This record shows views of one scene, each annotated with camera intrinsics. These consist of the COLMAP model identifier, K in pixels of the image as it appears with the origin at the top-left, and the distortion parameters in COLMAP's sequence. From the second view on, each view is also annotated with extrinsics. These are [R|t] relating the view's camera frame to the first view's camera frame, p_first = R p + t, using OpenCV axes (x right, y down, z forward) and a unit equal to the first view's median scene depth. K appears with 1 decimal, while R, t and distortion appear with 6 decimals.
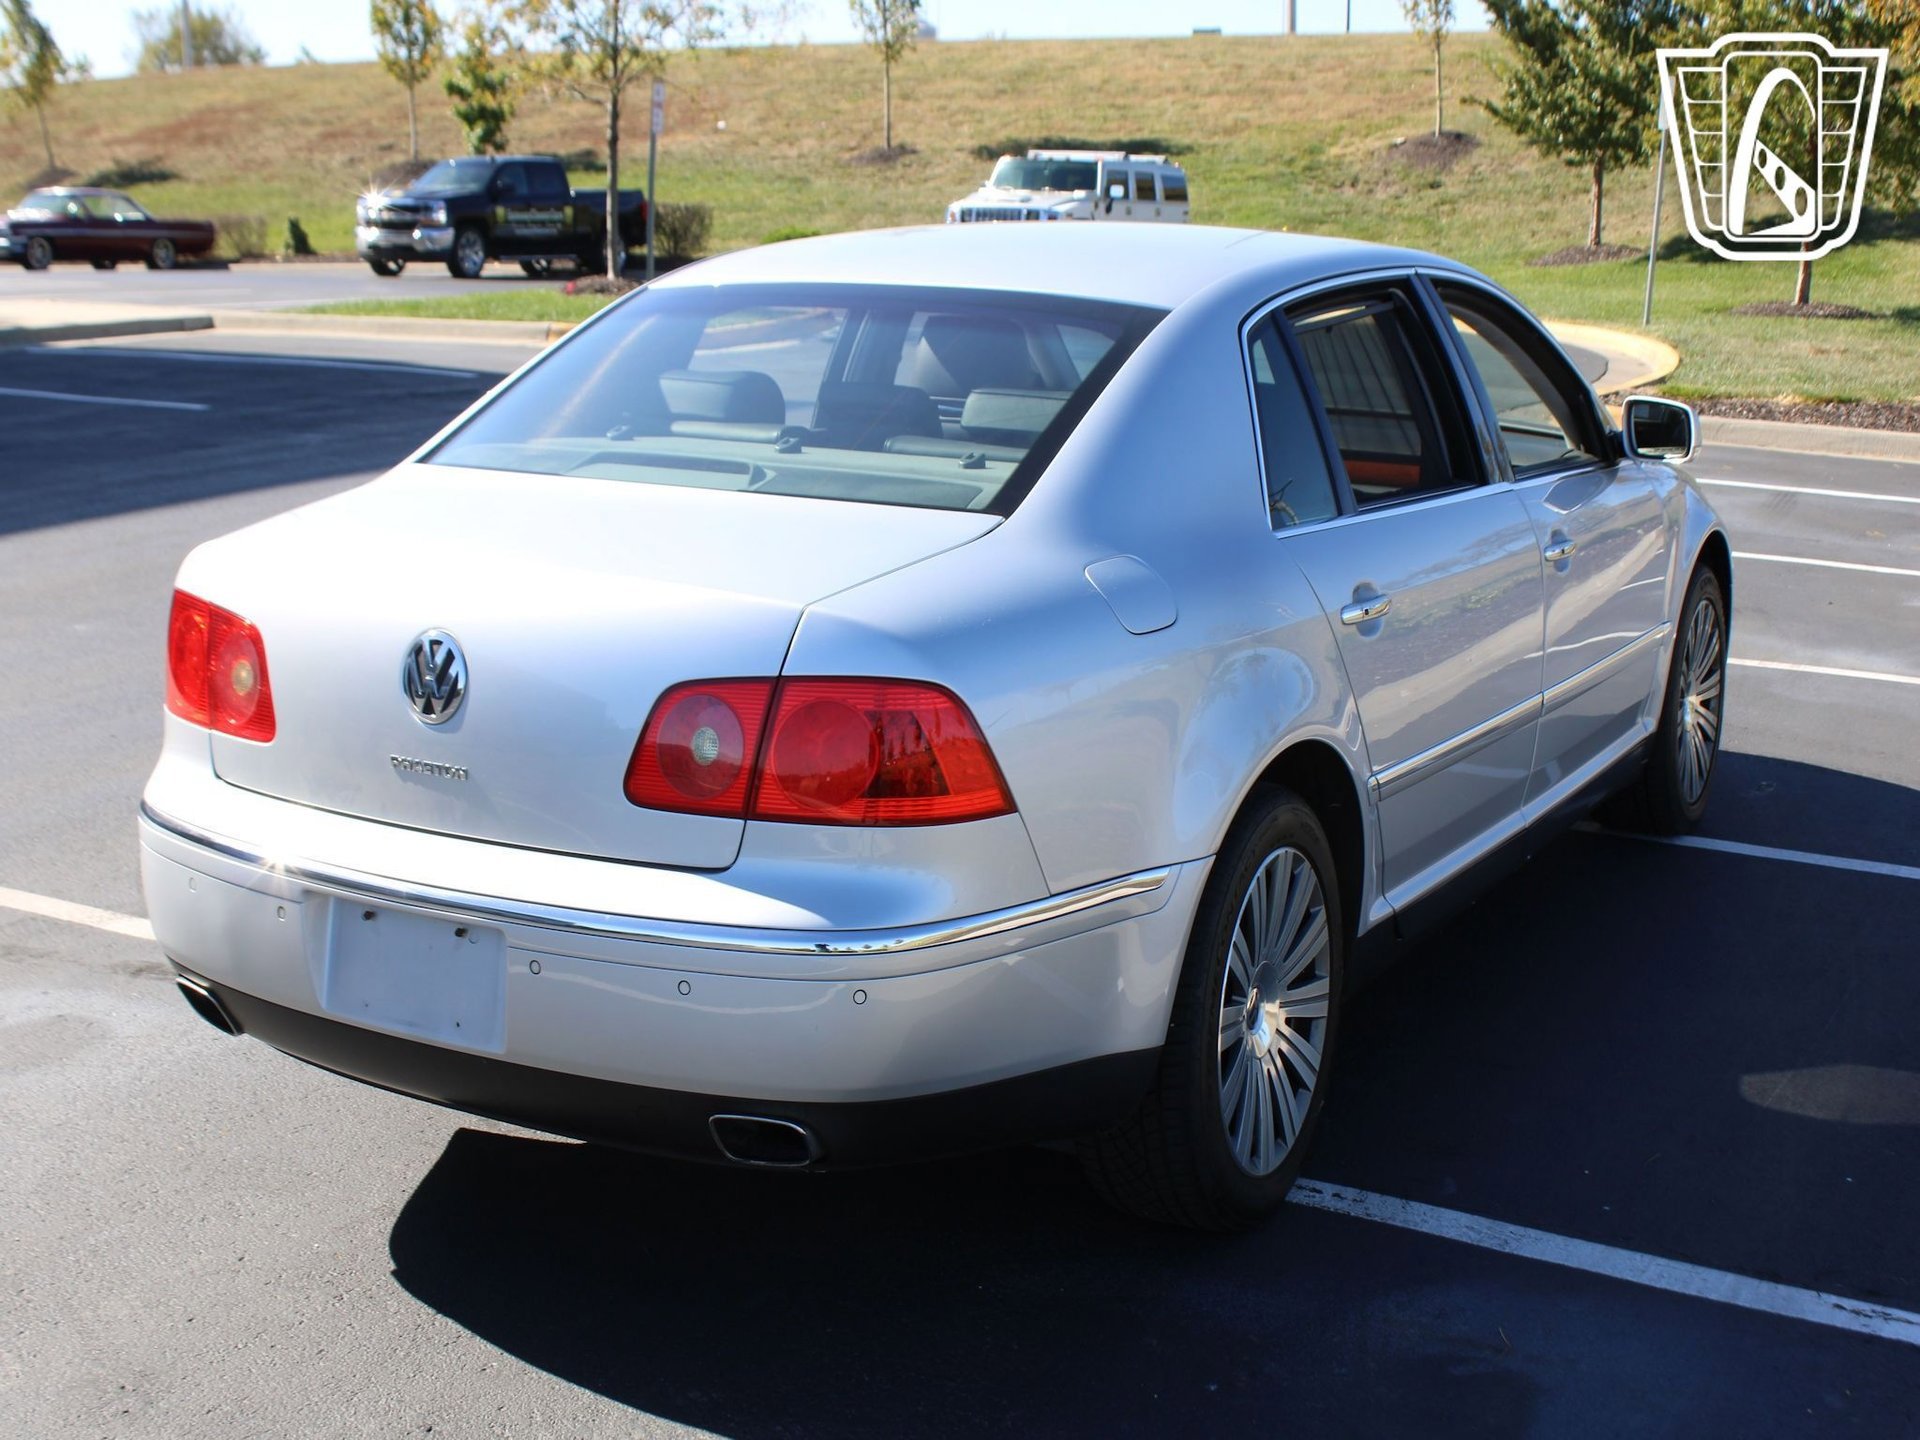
lens RADIAL K [[3749.2, 0, 960.0], [0, 3749.2, 720.0], [0, 0, 1]] dist [-0.077705, 0.134964]
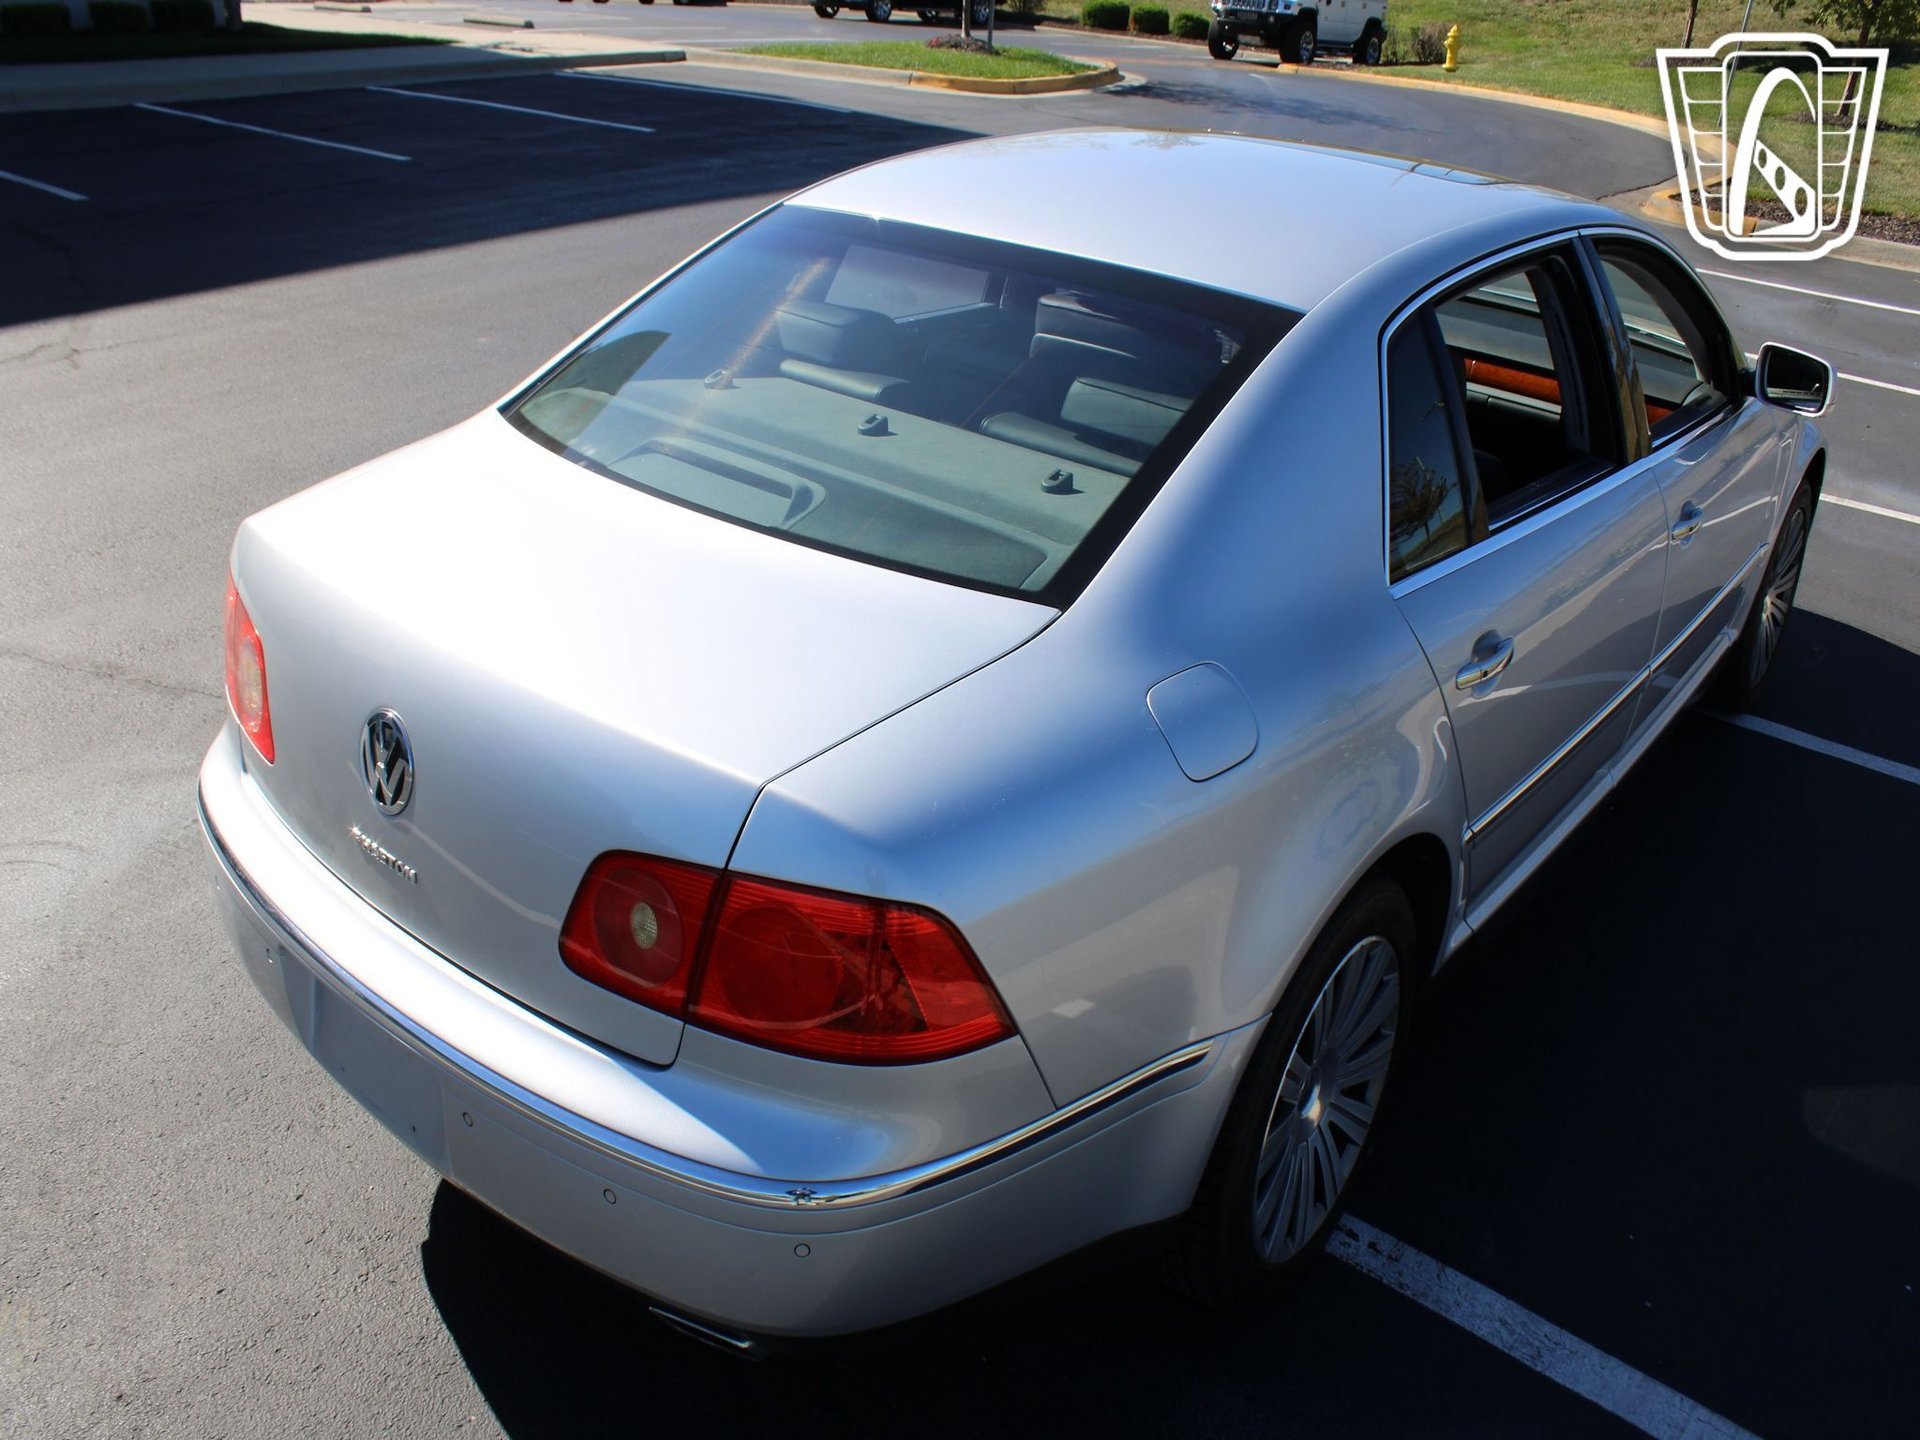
lens RADIAL K [[1943.0, 0, 953.0], [0, 1943.0, 671.4], [0, 0, 1]] dist [-0.246729, 0.386164]
pose [[0.986190, 0.096889, -0.134322, 0.043125], [-0.060809, 0.966209, 0.250483, -0.134593], [0.154053, -0.238856, 0.958757, 0.532250]]
